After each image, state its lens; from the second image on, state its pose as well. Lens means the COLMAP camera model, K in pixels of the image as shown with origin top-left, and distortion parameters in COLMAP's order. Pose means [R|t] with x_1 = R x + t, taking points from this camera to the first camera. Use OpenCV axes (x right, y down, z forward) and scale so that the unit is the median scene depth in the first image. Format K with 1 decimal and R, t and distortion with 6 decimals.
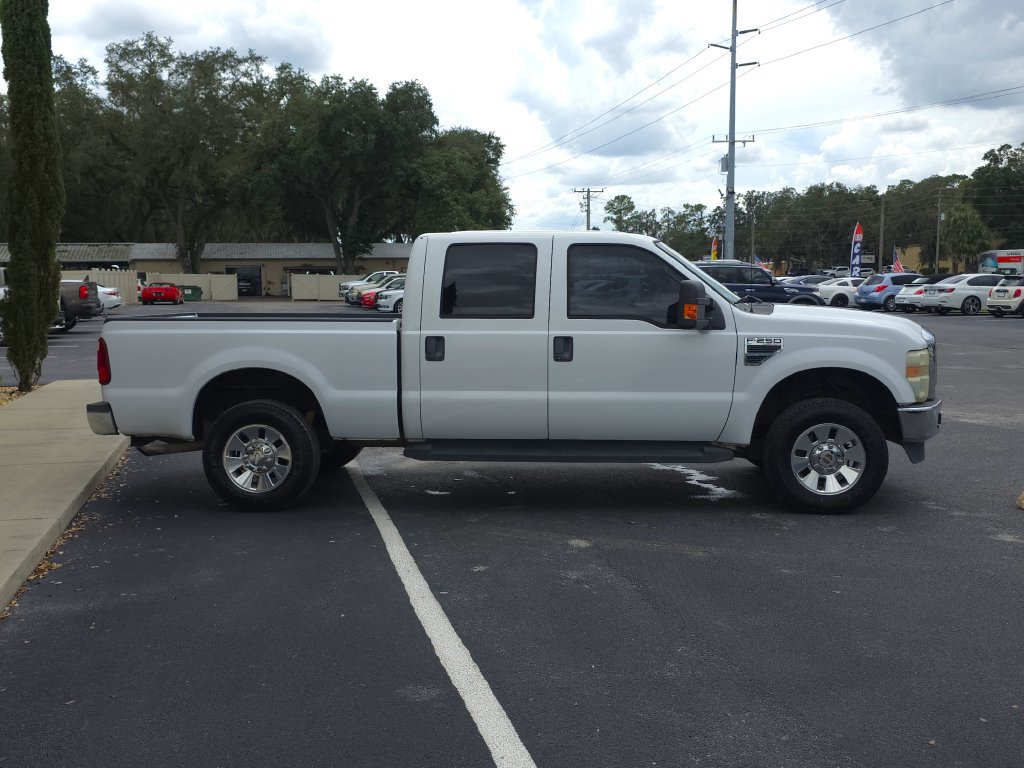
lens RADIAL K [[1106.5, 0, 505.3], [0, 1106.5, 386.9], [0, 0, 1]] dist [0.045830, -0.006691]
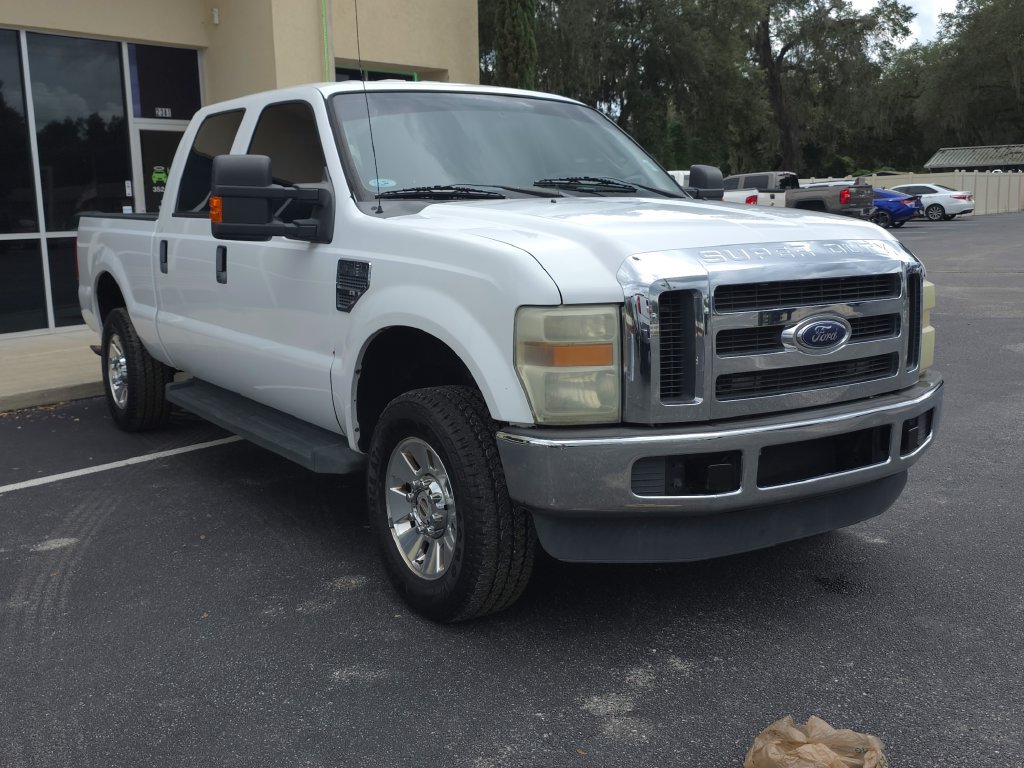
lens RADIAL K [[1085.8, 0, 508.6], [0, 1085.8, 379.7], [0, 0, 1]] dist [0.054488, -0.036876]
pose [[0.606024, 0.126129, -0.785383, 0.697189], [-0.064209, 0.991883, 0.109747, -0.049848], [0.792851, -0.016081, 0.609203, 0.735120]]
